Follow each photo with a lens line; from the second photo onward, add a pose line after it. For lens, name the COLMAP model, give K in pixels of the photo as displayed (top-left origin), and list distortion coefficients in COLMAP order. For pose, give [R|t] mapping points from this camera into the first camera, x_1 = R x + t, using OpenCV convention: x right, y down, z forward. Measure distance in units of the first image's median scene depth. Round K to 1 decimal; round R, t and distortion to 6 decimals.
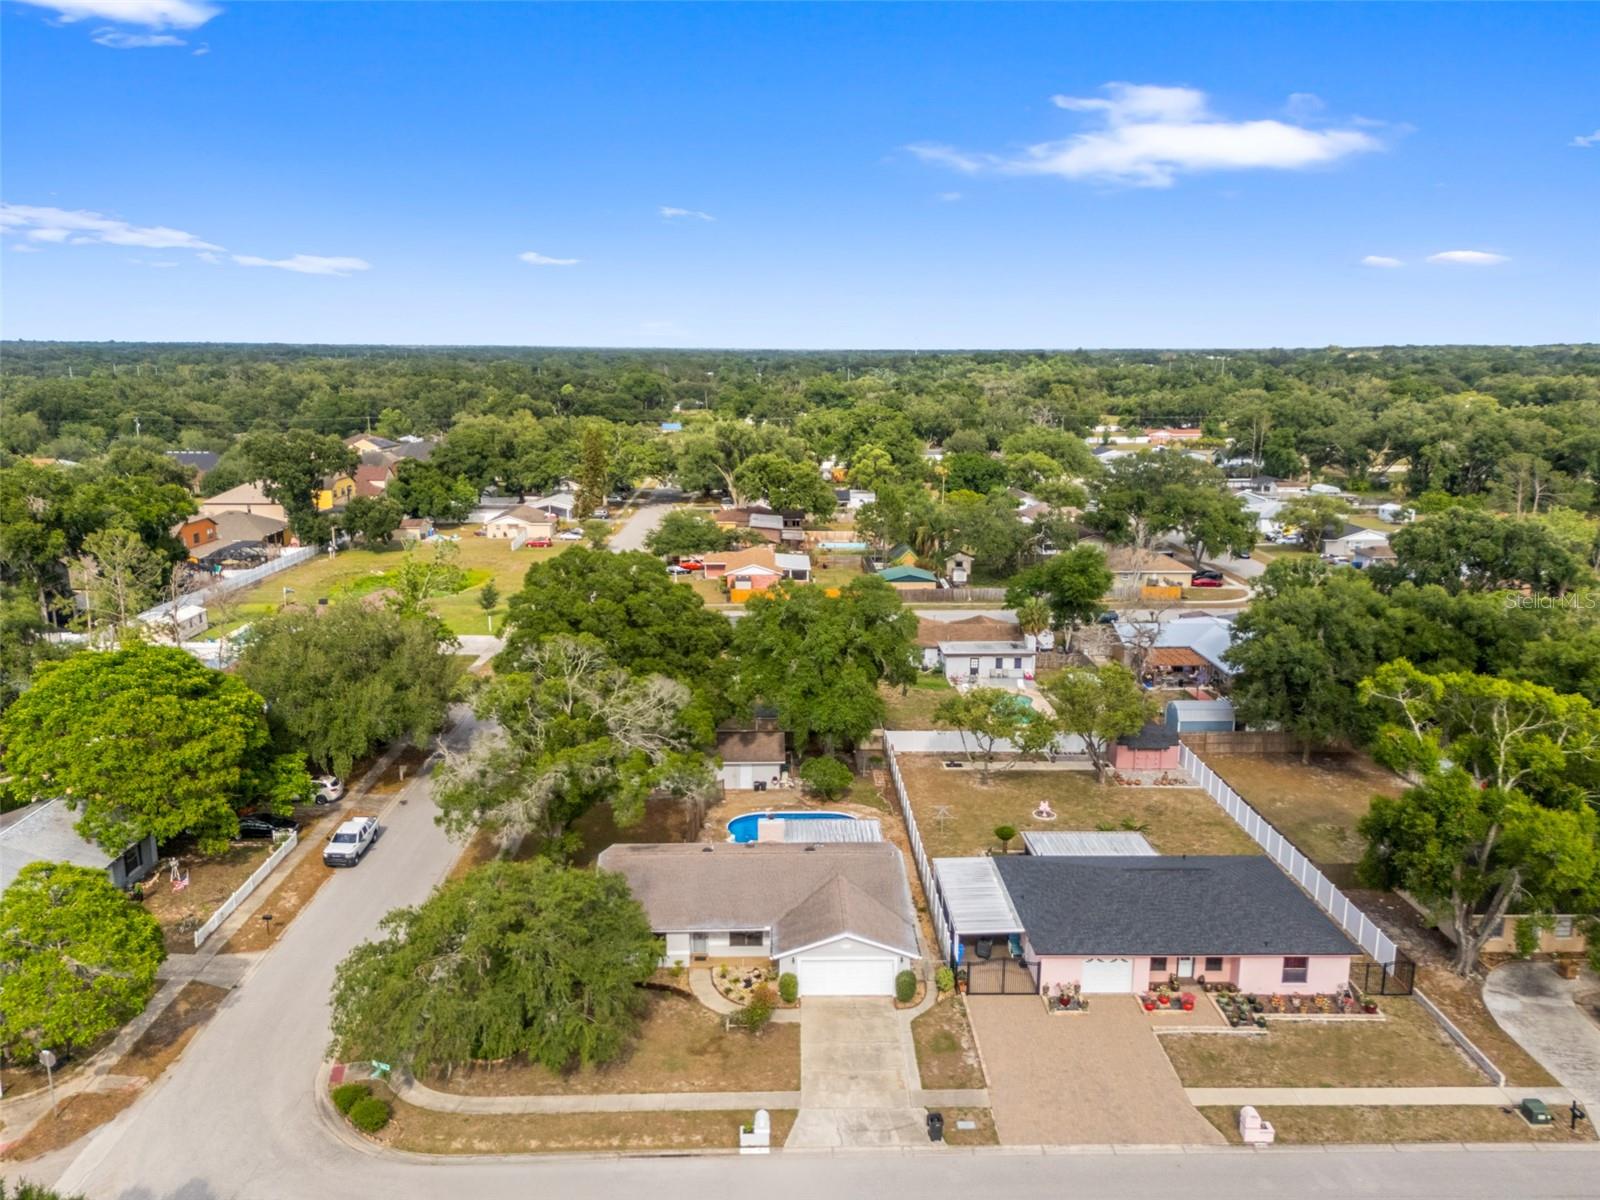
lens RADIAL K [[1170.0, 0, 800.0], [0, 1170.0, 600.0], [0, 0, 1]] dist [0.071481, -0.062740]
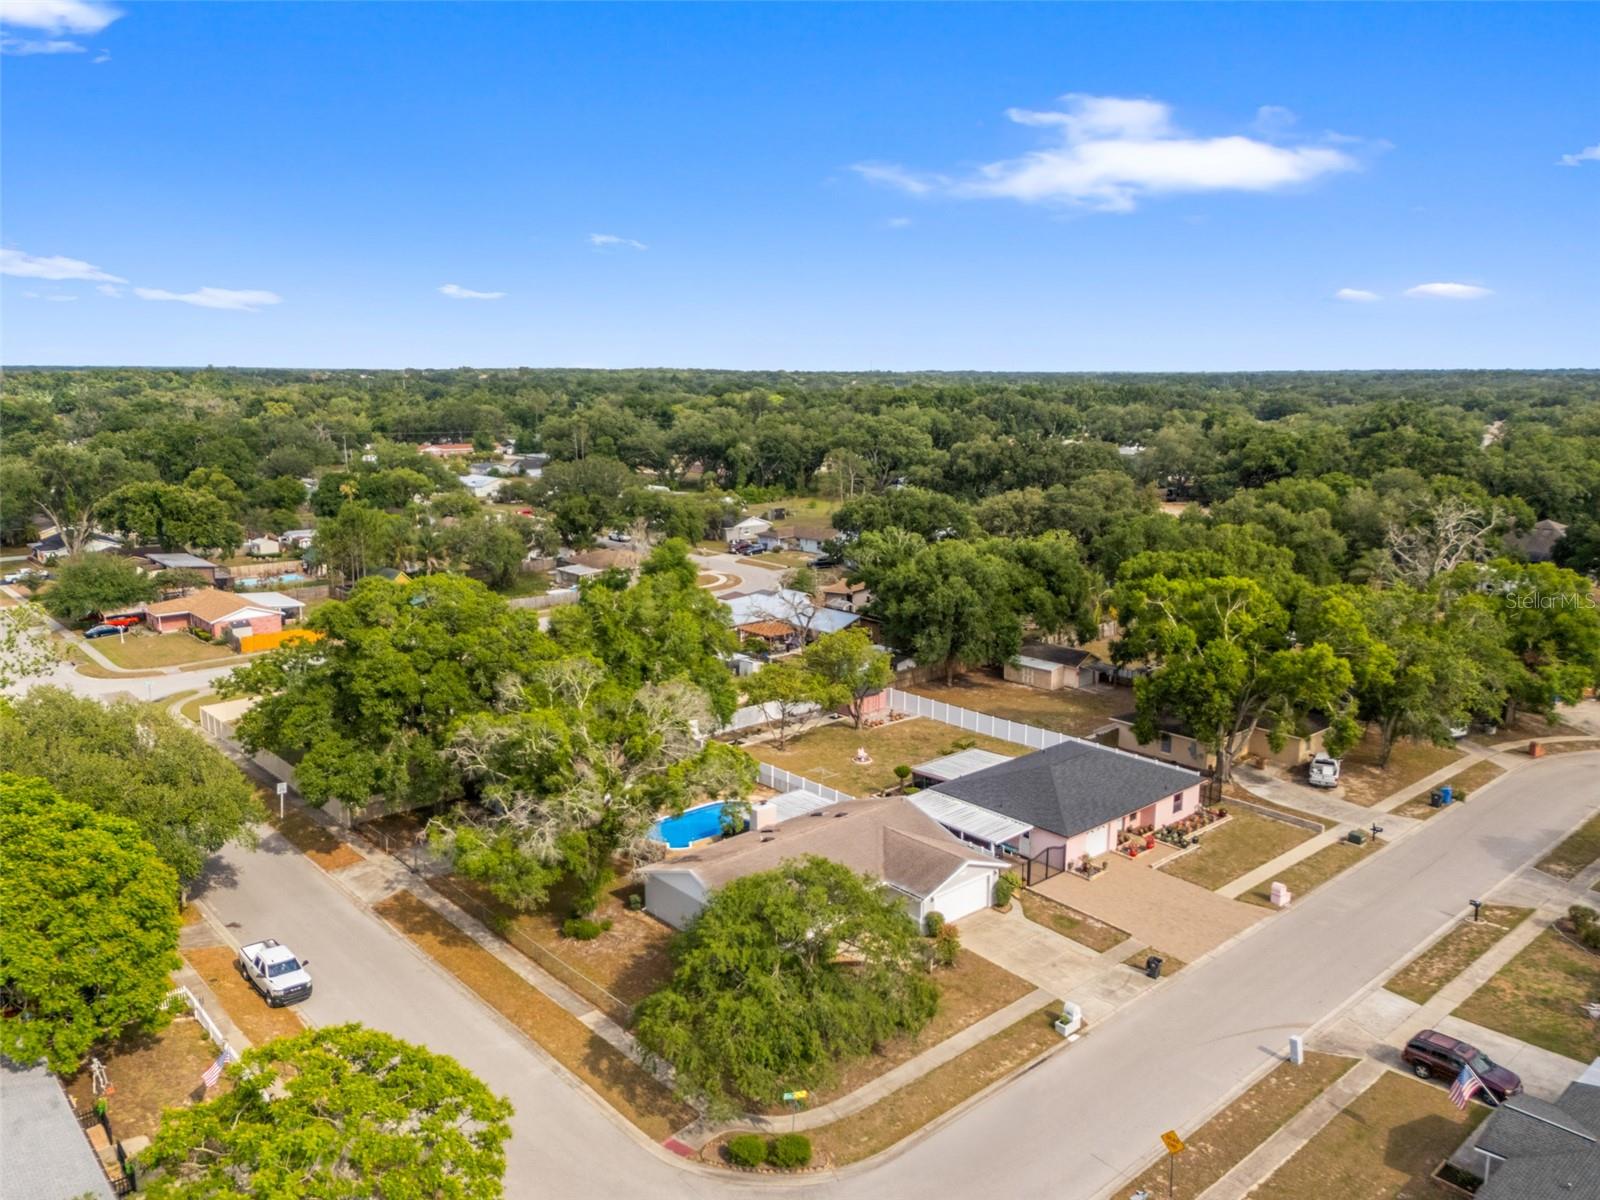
lens RADIAL K [[1170.3, 0, 797.0], [0, 1170.3, 634.5], [0, 0, 1]] dist [0.008073, -0.005260]
pose [[0.763297, -0.139034, 0.630910, -0.732902], [0.132628, 0.989491, 0.057596, -0.012799], [-0.632287, 0.039713, 0.773715, 0.233277]]
